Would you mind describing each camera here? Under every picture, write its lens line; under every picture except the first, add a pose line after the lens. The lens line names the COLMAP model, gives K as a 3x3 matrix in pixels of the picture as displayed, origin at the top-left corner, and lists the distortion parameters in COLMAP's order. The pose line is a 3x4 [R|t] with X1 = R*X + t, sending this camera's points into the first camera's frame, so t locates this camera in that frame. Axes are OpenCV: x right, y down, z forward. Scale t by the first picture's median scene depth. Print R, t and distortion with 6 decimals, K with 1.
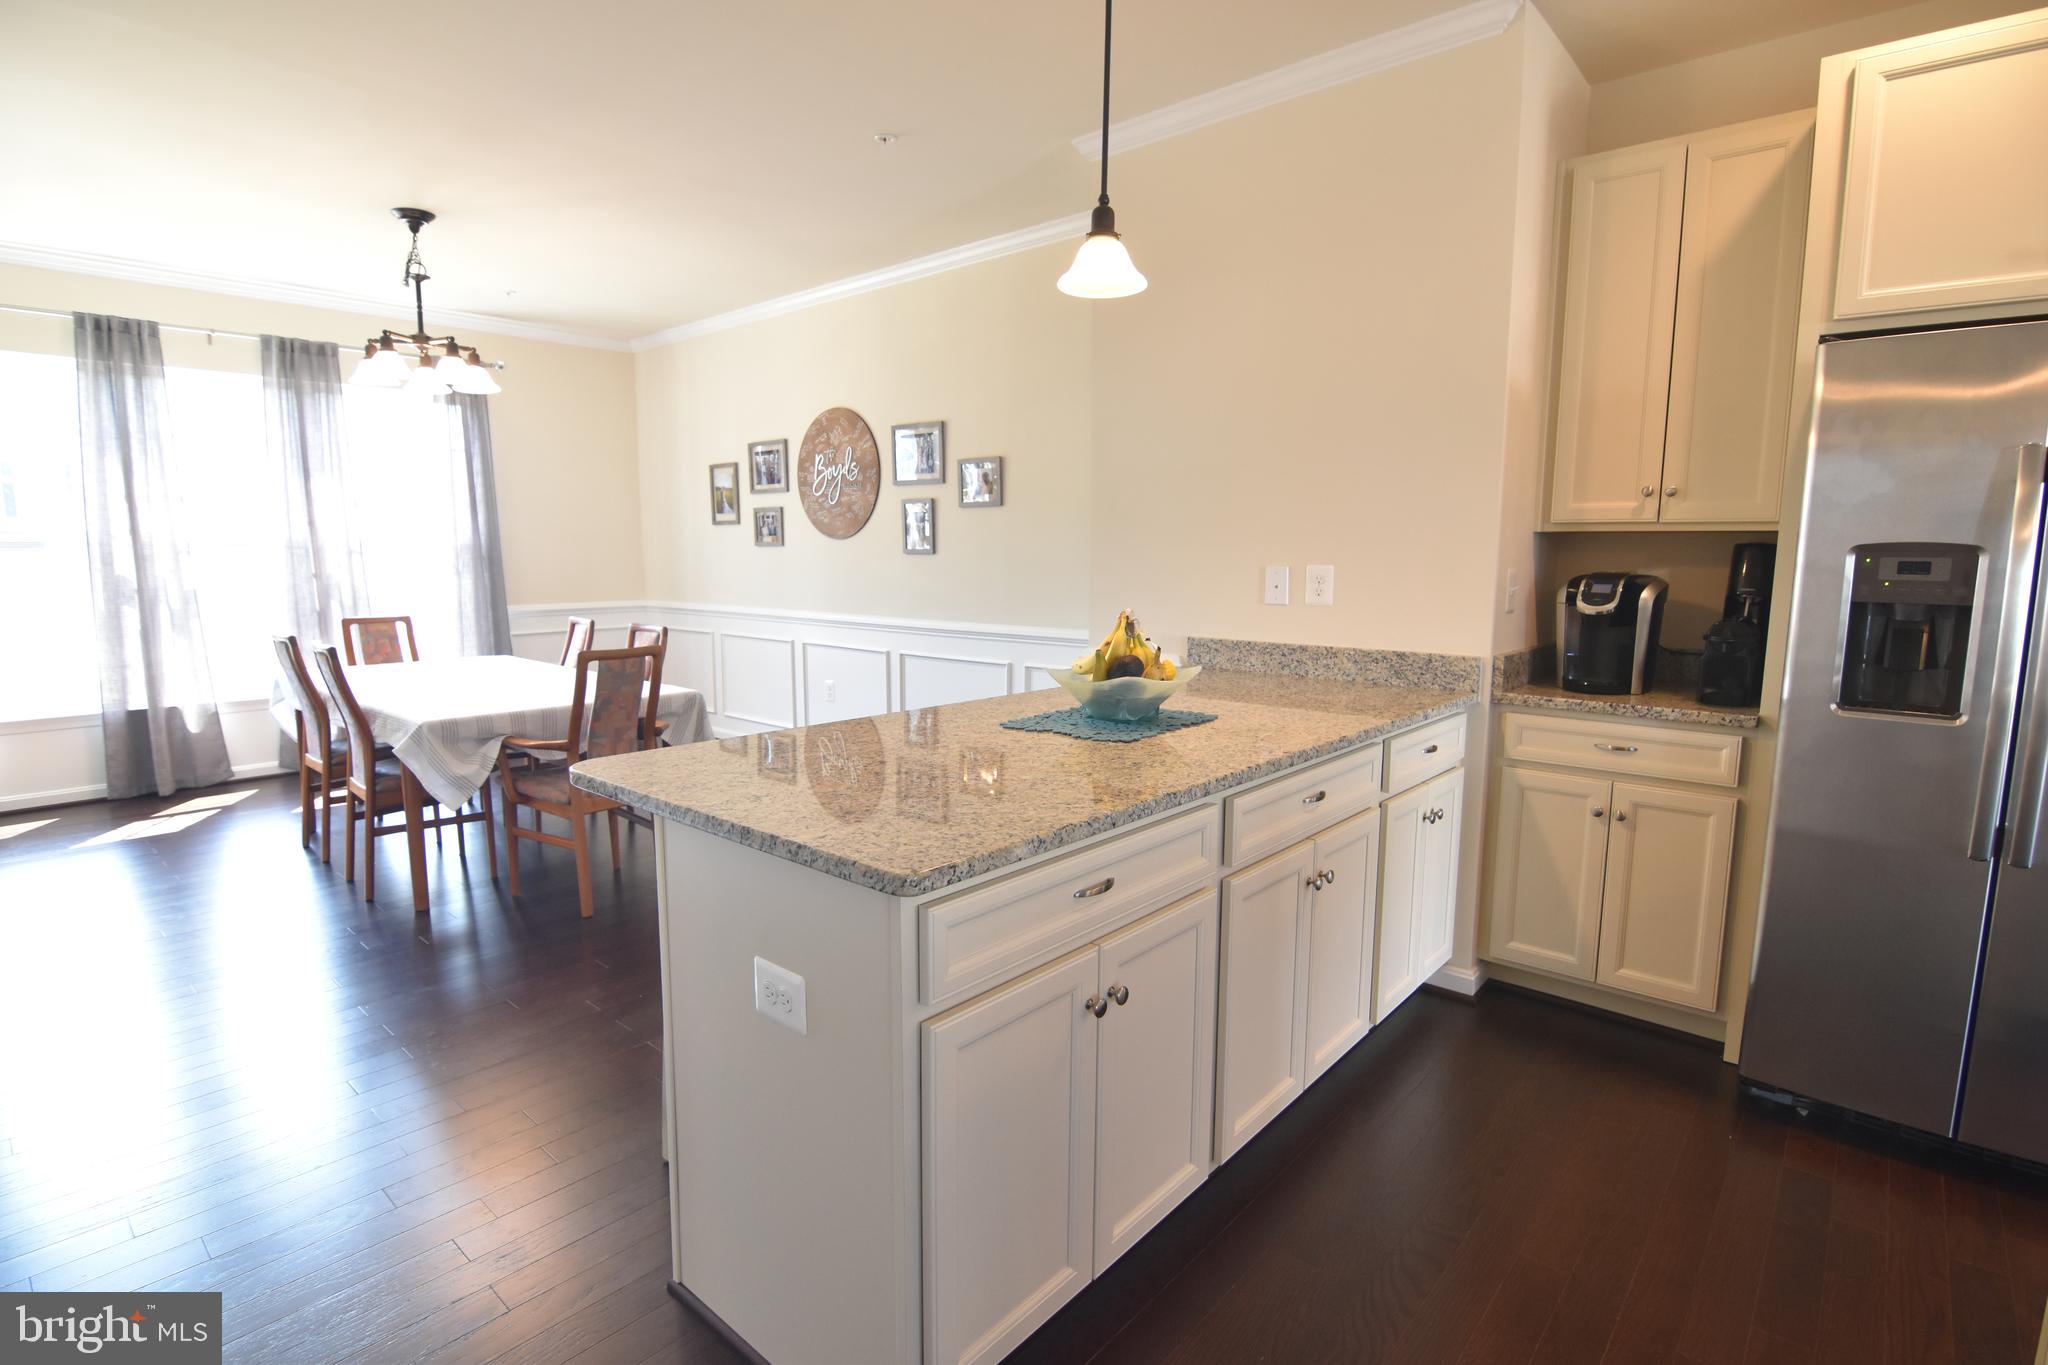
lens RADIAL K [[989.0, 0, 1035.2], [0, 989.0, 682.5], [0, 0, 1]] dist [-0.009079, -0.008773]
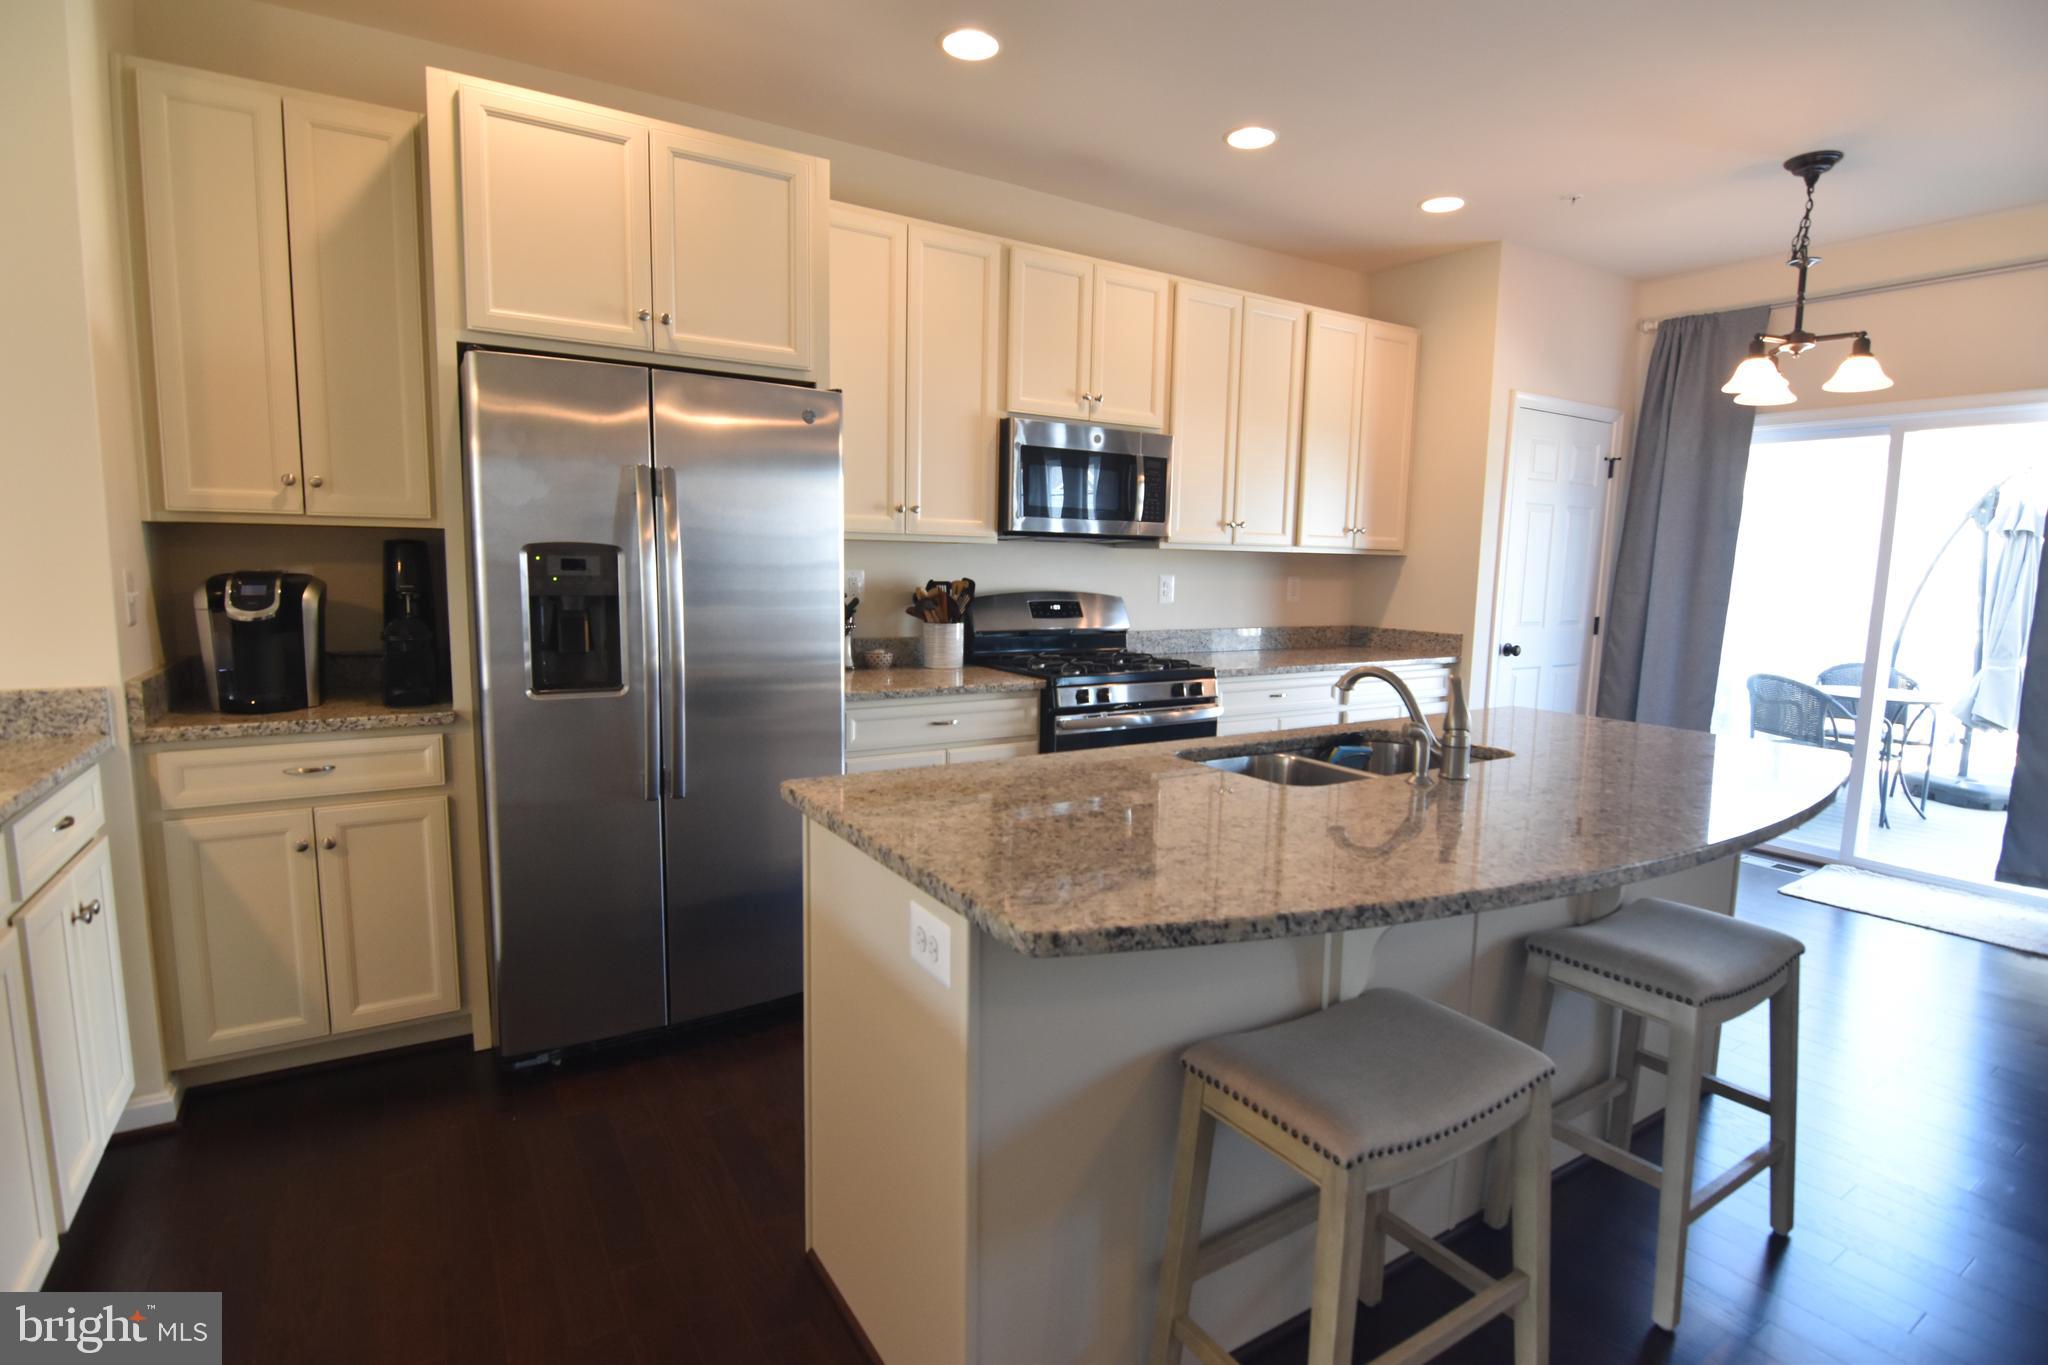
lens RADIAL K [[989.0, 0, 1026.8], [0, 989.0, 684.3], [0, 0, 1]] dist [-0.009079, -0.008773]
pose [[0.287914, -0.118517, 0.950294, -0.046566], [0.109278, 0.989897, 0.090348, -0.016396], [-0.951401, 0.077834, 0.297956, 0.103106]]
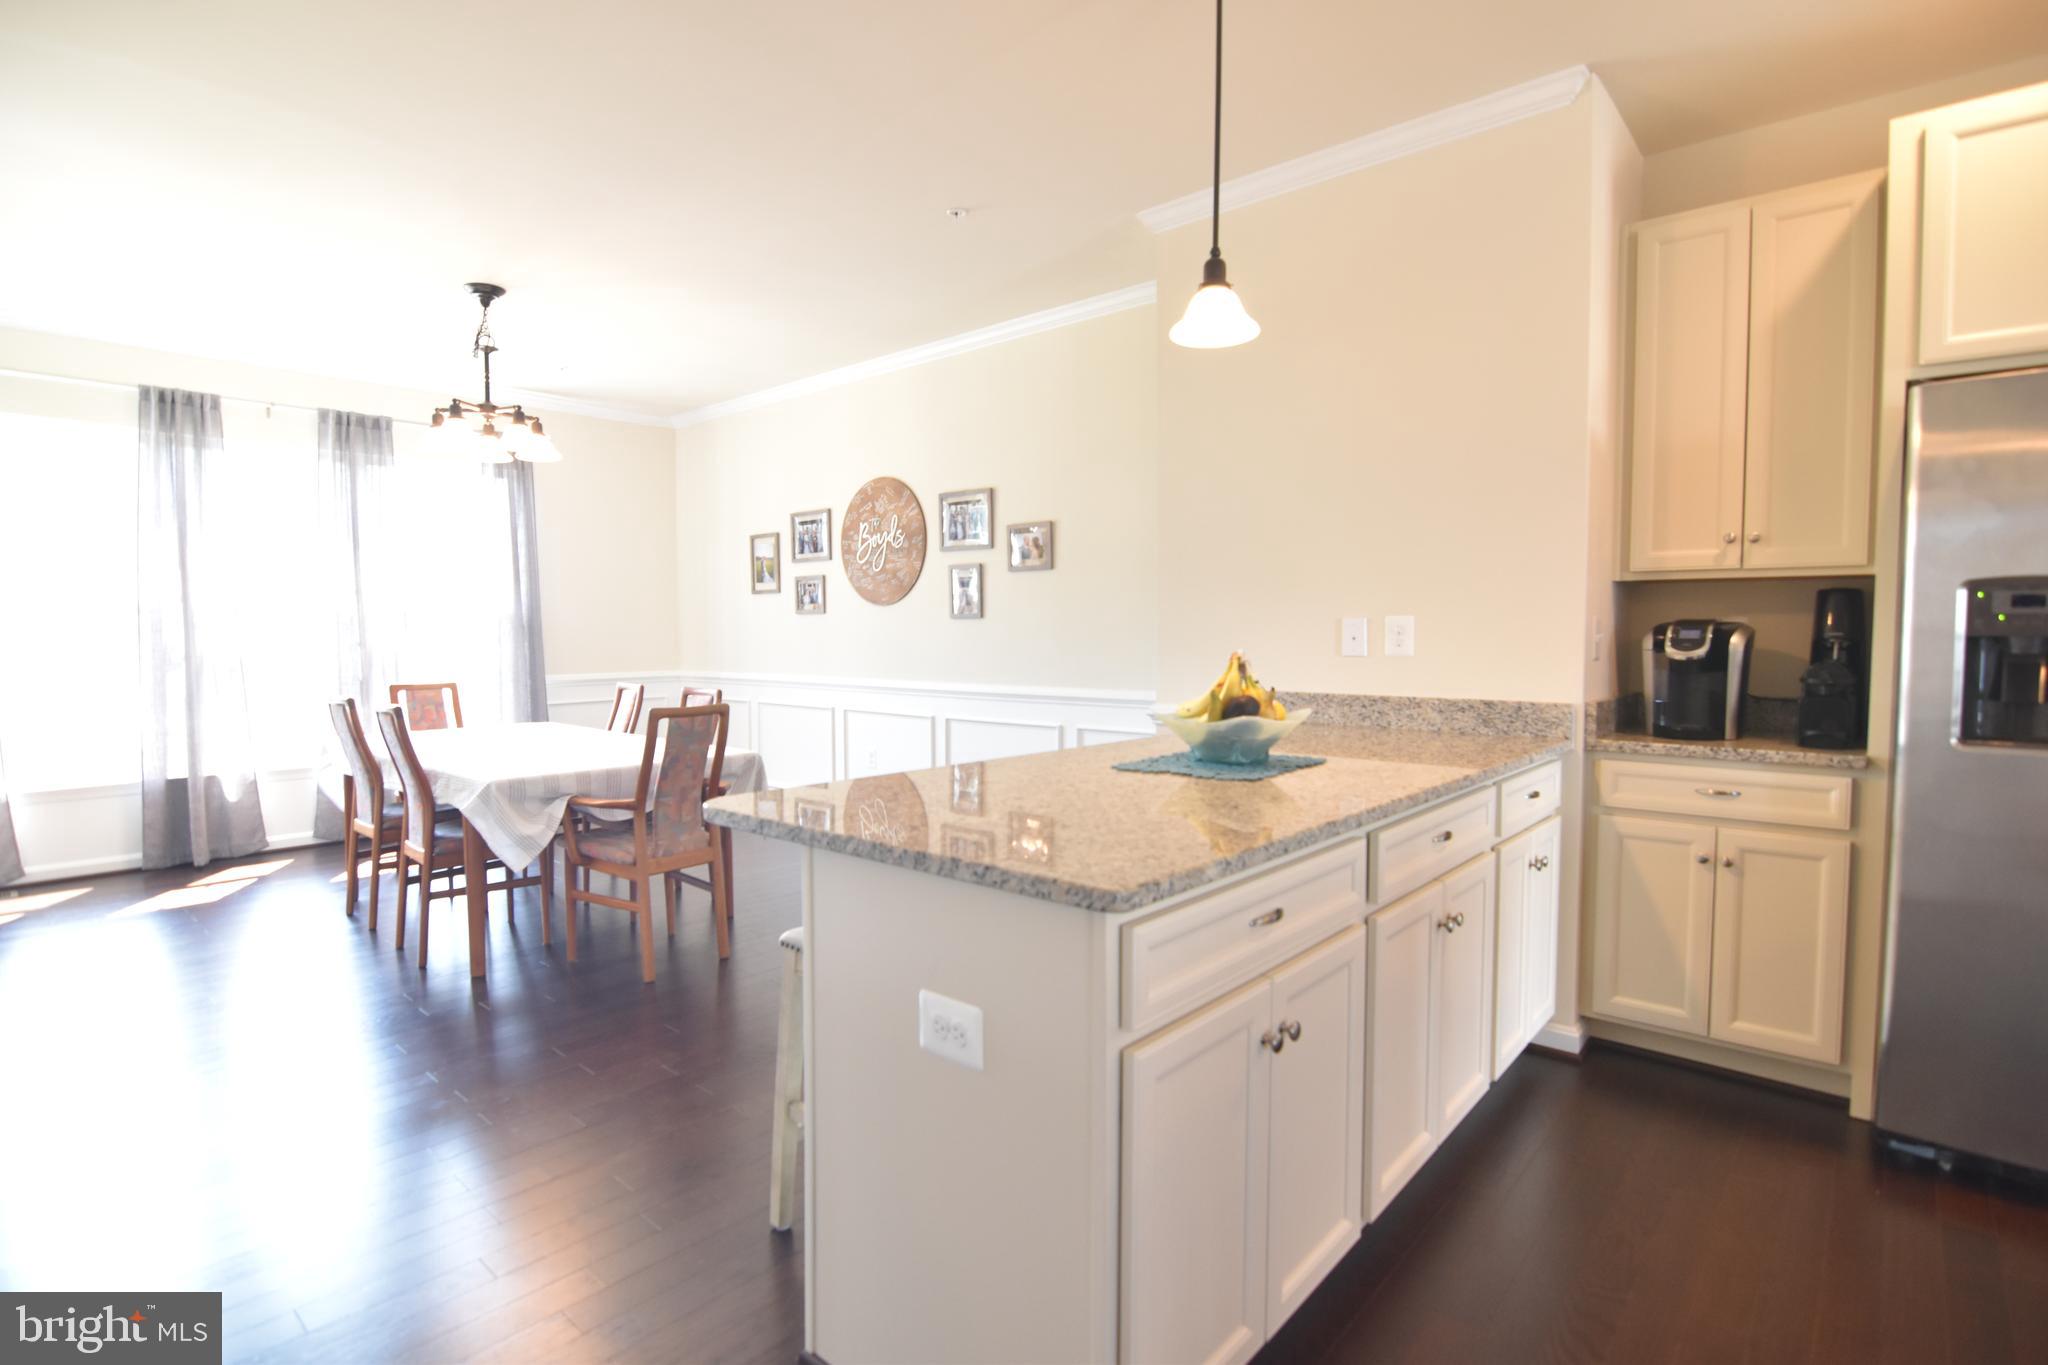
lens RADIAL K [[989.0, 0, 1035.2], [0, 989.0, 683.2], [0, 0, 1]] dist [-0.009079, -0.008773]
pose [[0.999984, -0.005686, 0.000400, -0.083298], [0.005700, 0.996792, -0.079830, 0.027507], [0.000056, 0.079831, 0.996808, 0.006831]]
